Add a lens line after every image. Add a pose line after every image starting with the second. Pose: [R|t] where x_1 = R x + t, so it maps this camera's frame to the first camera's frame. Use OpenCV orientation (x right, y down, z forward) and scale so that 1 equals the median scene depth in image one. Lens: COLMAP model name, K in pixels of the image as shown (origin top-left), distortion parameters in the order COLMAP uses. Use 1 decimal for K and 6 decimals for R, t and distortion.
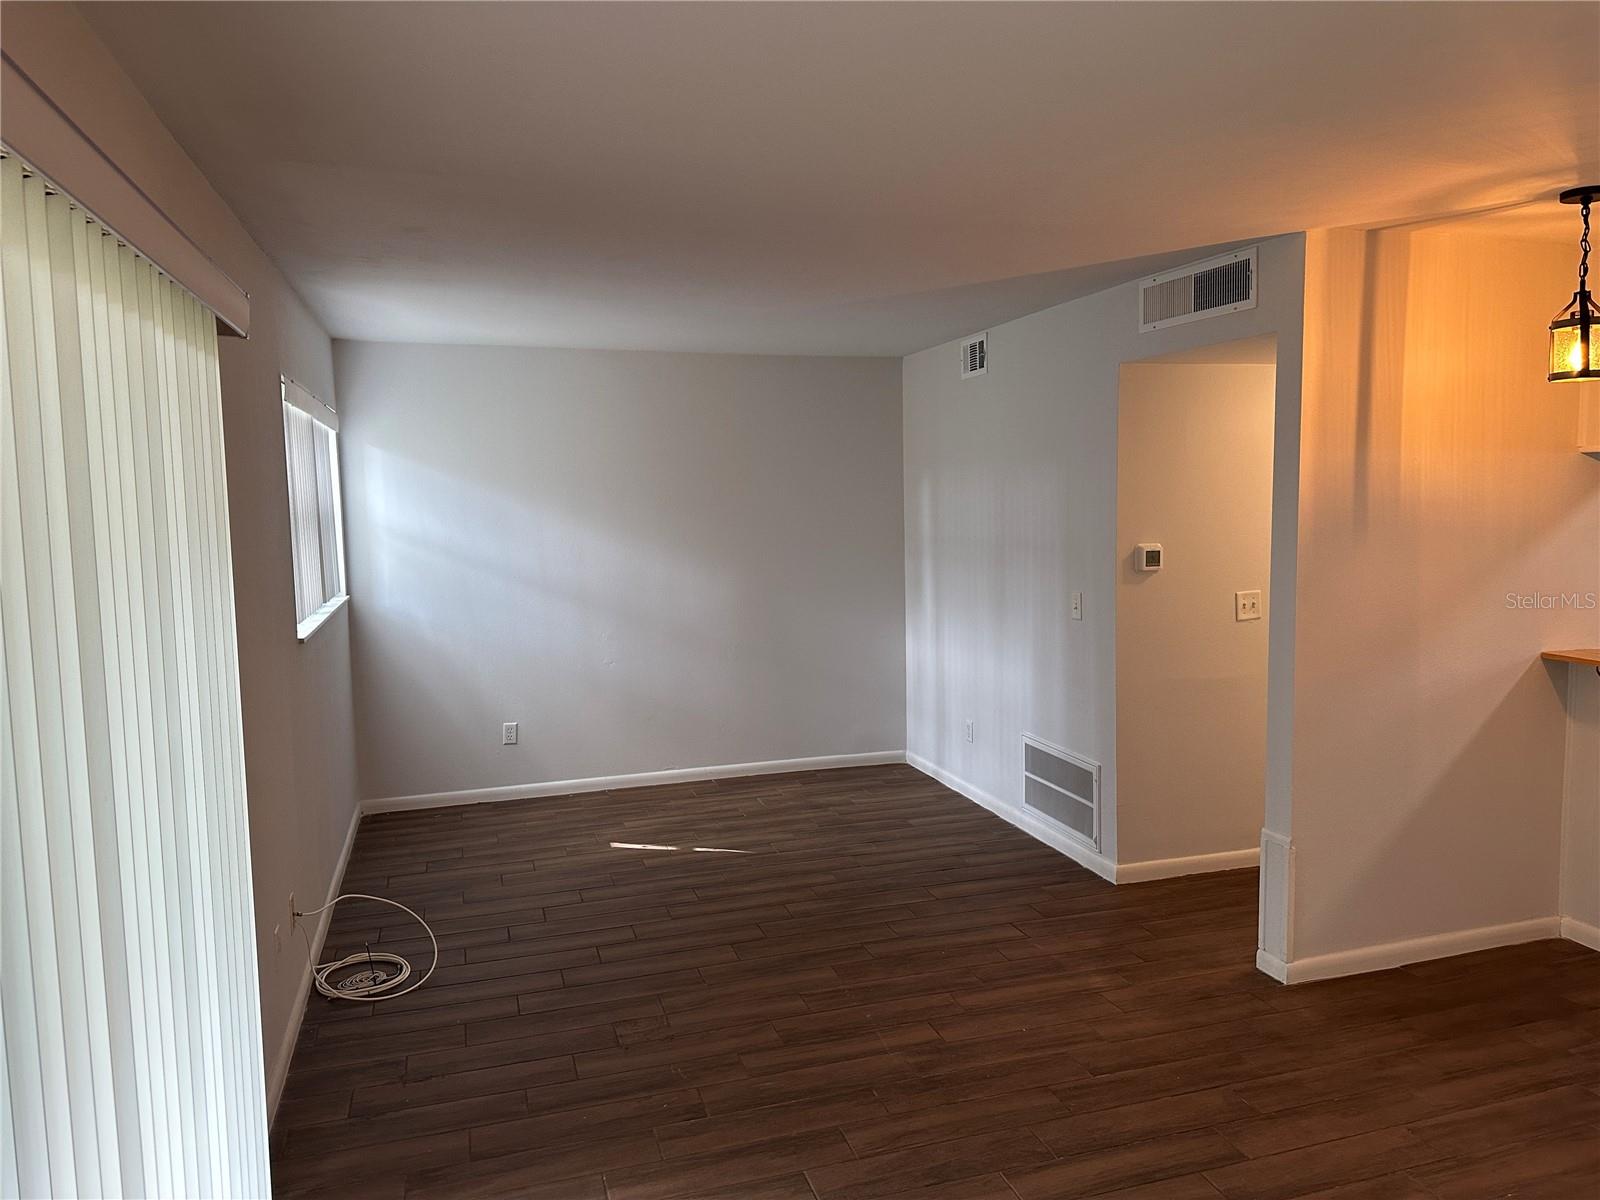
lens RADIAL K [[1127.3, 0, 812.7], [0, 1127.3, 590.7], [0, 0, 1]] dist [0.044812, -0.056499]
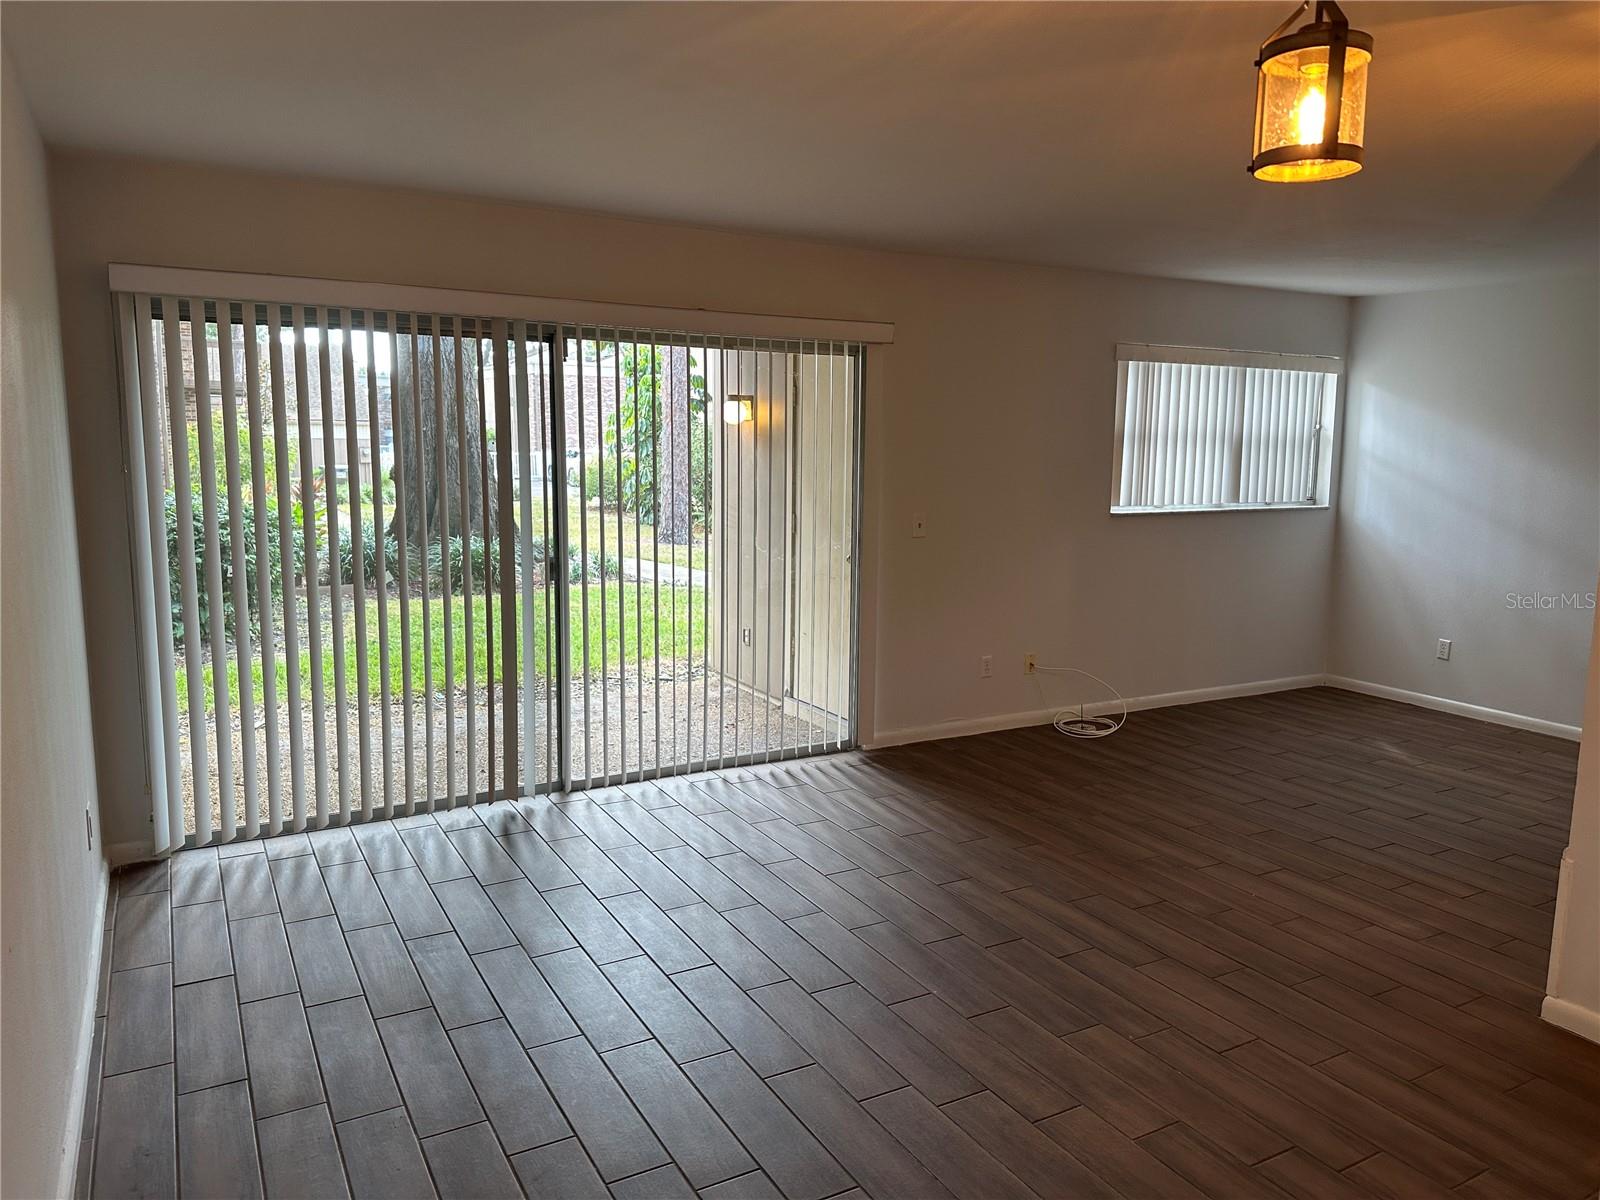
lens RADIAL K [[1127.3, 0, 834.8], [0, 1127.3, 589.2], [0, 0, 1]] dist [0.044812, -0.056499]
pose [[0.238190, 0.155972, -0.958613, 1.068166], [-0.112893, 0.984776, 0.132178, -0.015208], [0.964635, 0.076737, 0.252172, 0.272514]]
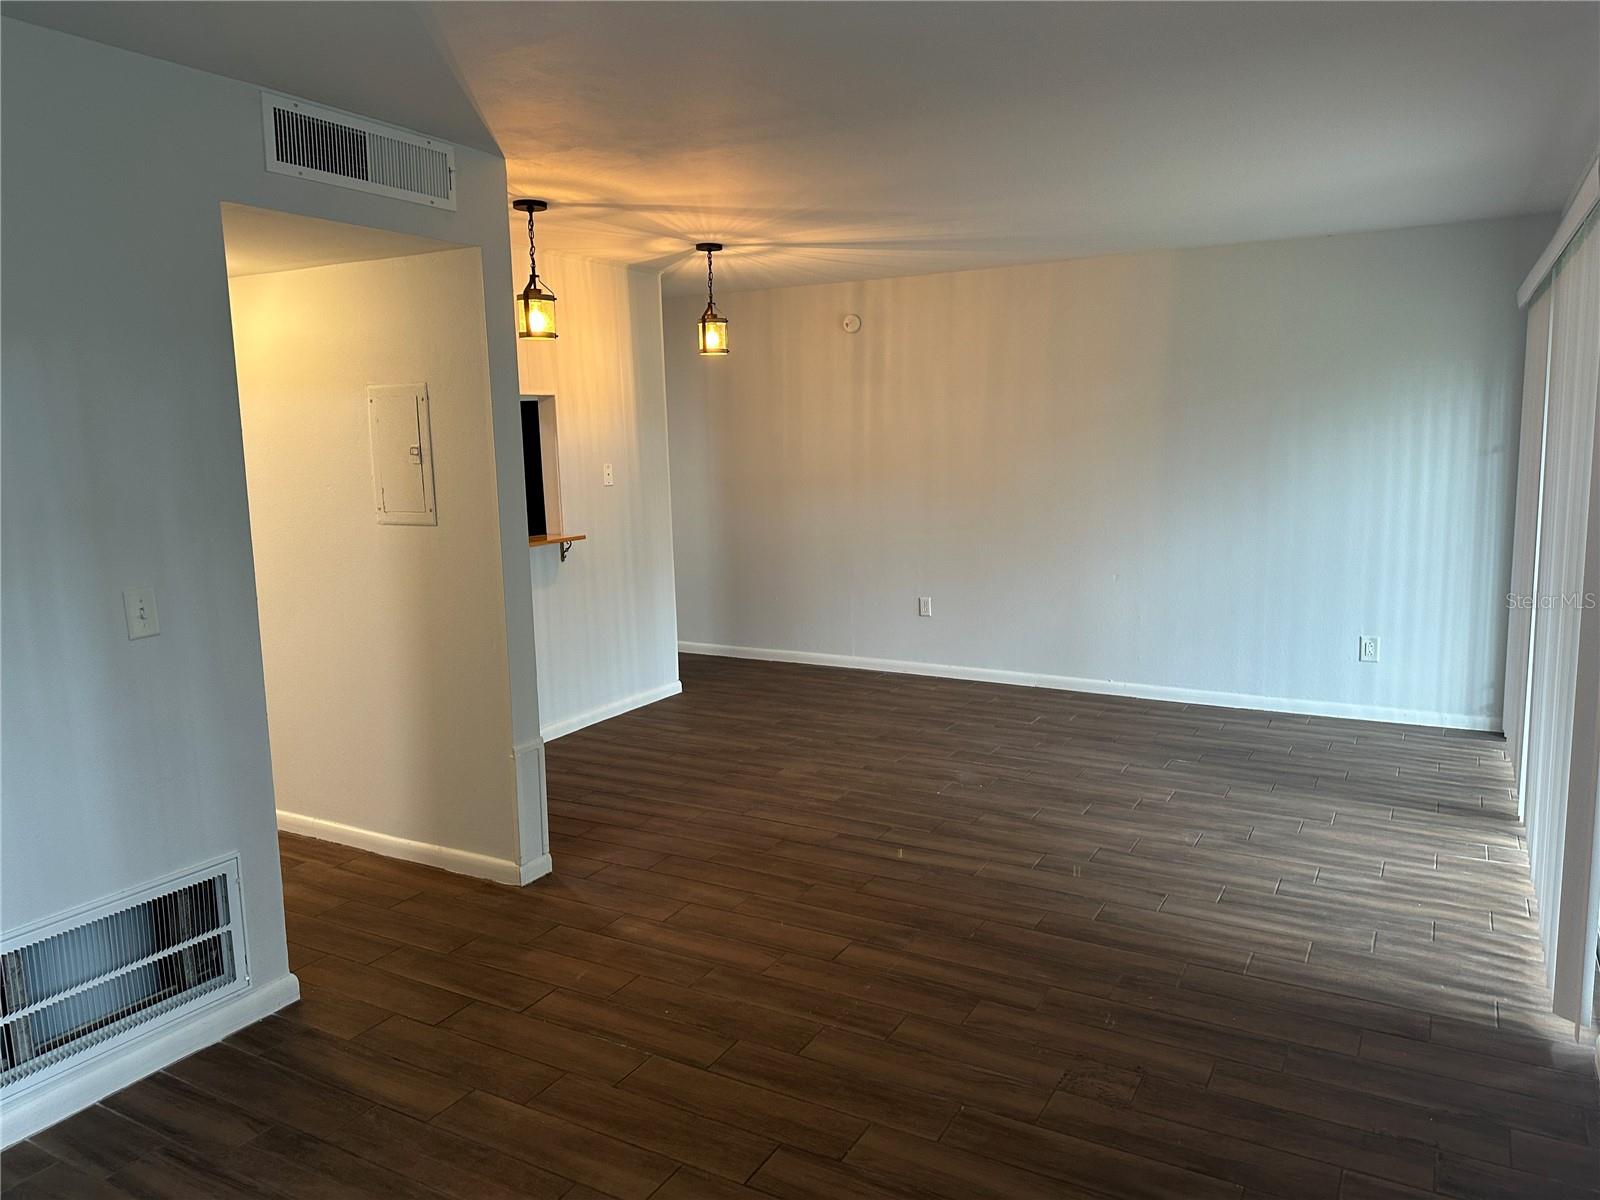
lens RADIAL K [[1127.3, 0, 797.2], [0, 1127.3, 595.7], [0, 0, 1]] dist [0.044812, -0.056499]
pose [[-0.681058, -0.070424, 0.728835, -0.521970], [0.099850, 0.977134, 0.187720, -0.090219], [-0.725390, 0.200622, -0.658453, 1.522762]]
